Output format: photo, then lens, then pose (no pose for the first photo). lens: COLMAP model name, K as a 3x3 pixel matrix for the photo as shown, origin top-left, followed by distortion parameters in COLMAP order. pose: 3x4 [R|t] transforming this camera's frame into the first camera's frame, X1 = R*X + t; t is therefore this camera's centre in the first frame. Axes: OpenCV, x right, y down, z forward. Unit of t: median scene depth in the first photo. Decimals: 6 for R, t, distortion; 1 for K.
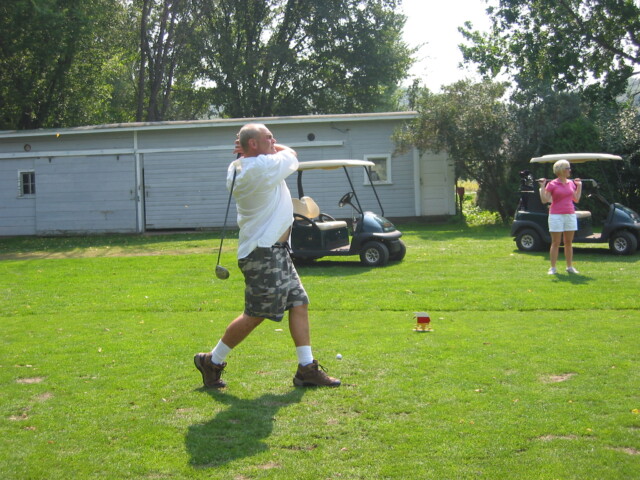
lens RADIAL K [[813.4, 0, 323.3], [0, 813.4, 239.4], [0, 0, 1]] dist [-0.107315, 0.000000]
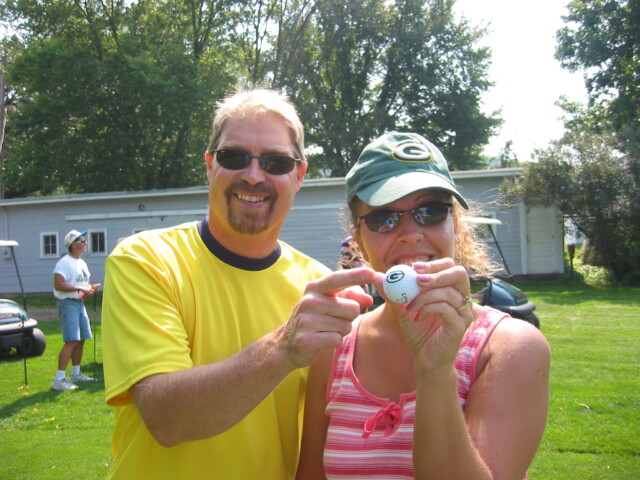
lens RADIAL K [[675.6, 0, 318.6], [0, 675.6, 228.5], [0, 0, 1]] dist [-0.093328, 0.000000]
pose [[0.990232, -0.005698, -0.139311, -0.020650], [-0.005693, 0.996679, -0.081231, -0.021186], [0.139311, 0.081230, 0.986911, 0.209331]]
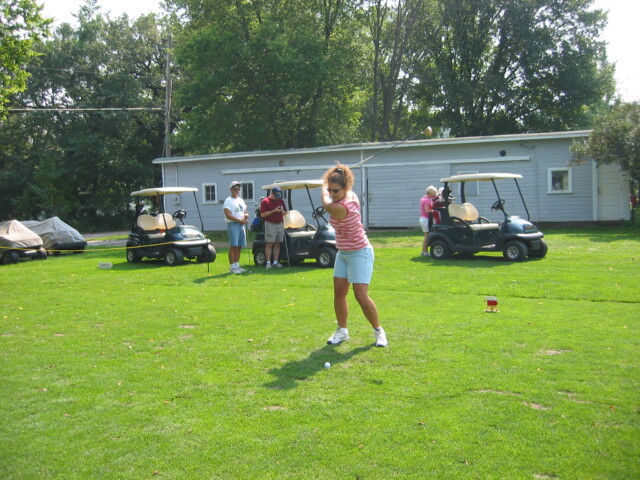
lens RADIAL K [[675.6, 0, 314.2], [0, 675.6, 238.4], [0, 0, 1]] dist [-0.093328, 0.000000]
pose [[0.936900, 0.025845, -0.348642, 0.090653], [-0.025170, 0.999662, 0.006465, 0.000112], [0.348691, 0.002719, 0.937234, -0.025673]]
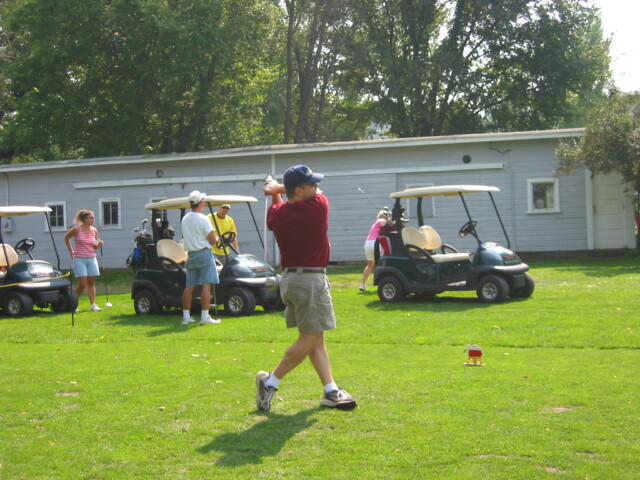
lens RADIAL K [[966.5, 0, 318.3], [0, 966.5, 242.4], [0, 0, 1]] dist [-0.120809, 0.000000]
pose [[0.974376, 0.003951, -0.224889, 0.079837], [-0.012531, 0.999246, -0.036741, 0.005379], [0.224574, 0.038618, 0.973691, -0.057193]]
